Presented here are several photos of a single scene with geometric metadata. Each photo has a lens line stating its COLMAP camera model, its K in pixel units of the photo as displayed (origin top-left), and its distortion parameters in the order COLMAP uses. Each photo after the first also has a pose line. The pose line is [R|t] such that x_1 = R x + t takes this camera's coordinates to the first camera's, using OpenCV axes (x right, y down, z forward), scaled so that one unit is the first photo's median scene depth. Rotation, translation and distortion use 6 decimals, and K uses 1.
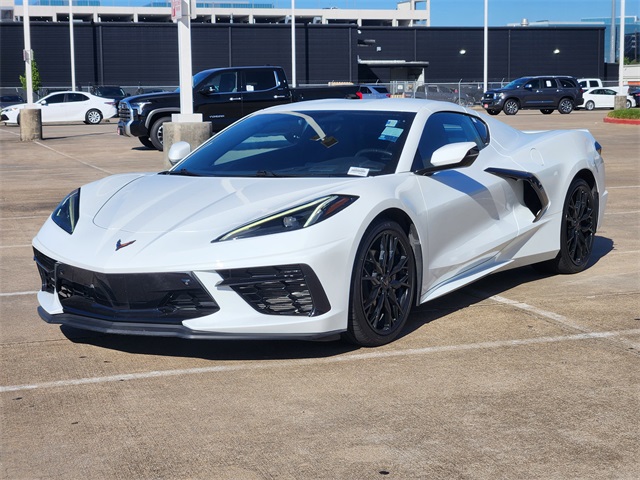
lens RADIAL K [[1211.7, 0, 320.0], [0, 1211.7, 240.0], [0, 0, 1]] dist [0.001847, 0.373036]
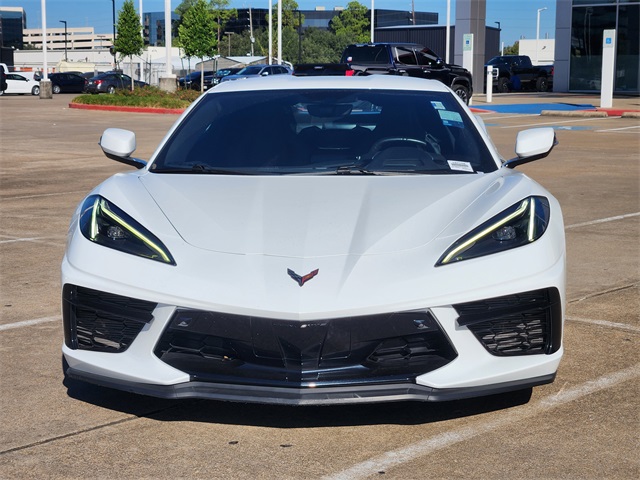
lens RADIAL K [[1211.7, 0, 320.0], [0, 1211.7, 240.0], [0, 0, 1]] dist [0.001847, 0.373036]
pose [[0.856868, -0.050313, 0.513075, -0.528379], [0.044979, 0.998727, 0.022819, -0.034269], [-0.513570, 0.003525, 0.858041, 0.405389]]
